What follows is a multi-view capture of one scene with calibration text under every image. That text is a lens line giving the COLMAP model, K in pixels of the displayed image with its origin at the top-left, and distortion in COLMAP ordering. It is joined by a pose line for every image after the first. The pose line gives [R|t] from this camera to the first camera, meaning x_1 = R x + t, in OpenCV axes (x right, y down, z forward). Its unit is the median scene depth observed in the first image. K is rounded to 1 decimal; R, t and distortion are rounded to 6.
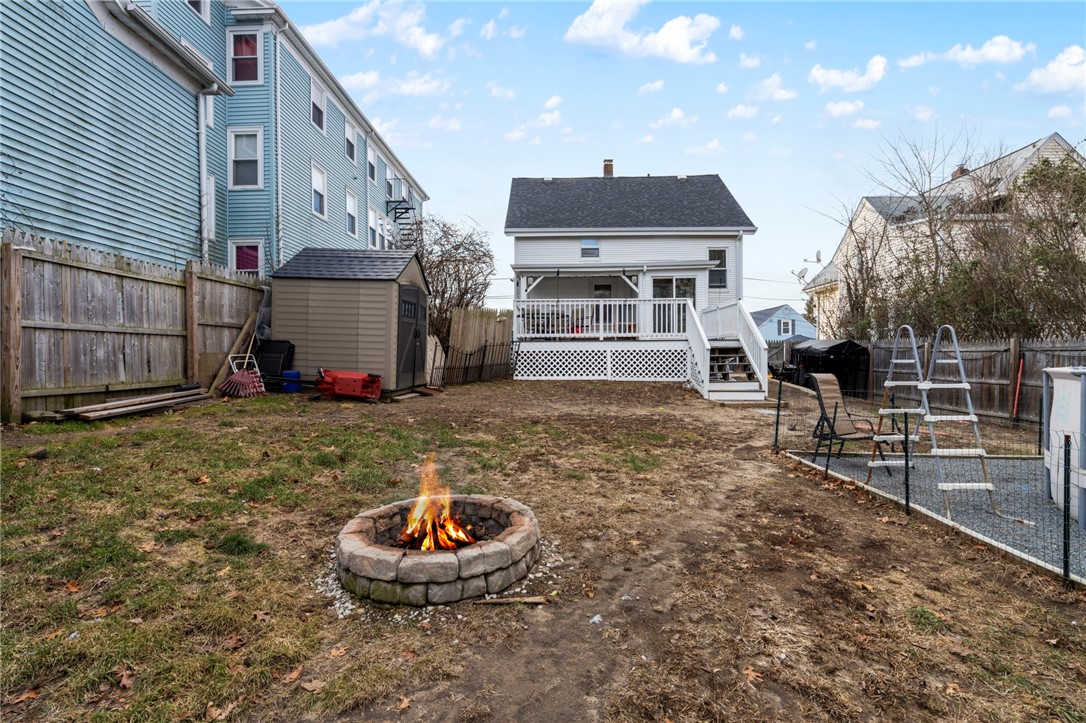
lens RADIAL K [[500.3, 0, 537.0], [0, 500.3, 359.6], [0, 0, 1]] dist [-0.005658, 0.002112]
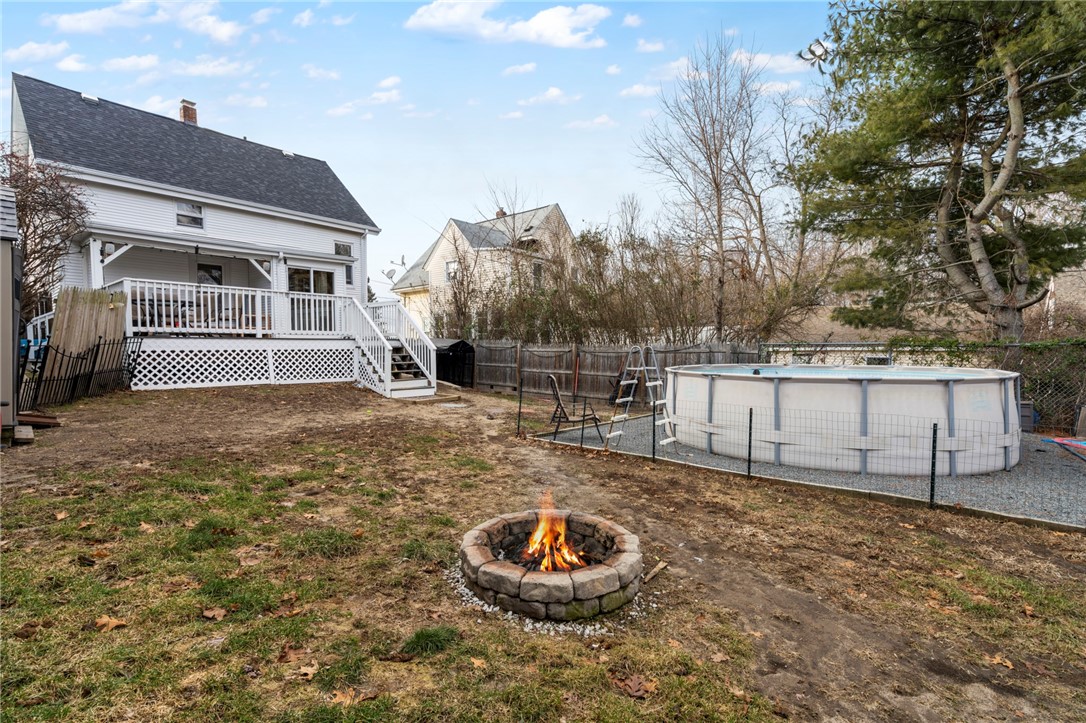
lens RADIAL K [[500.3, 0, 557.8], [0, 500.3, 377.8], [0, 0, 1]] dist [-0.005658, 0.002112]
pose [[0.609027, -0.044098, 0.791923, -0.238684], [-0.002280, 0.998352, 0.057346, -0.020718], [-0.793146, -0.036731, 0.607923, 0.080095]]
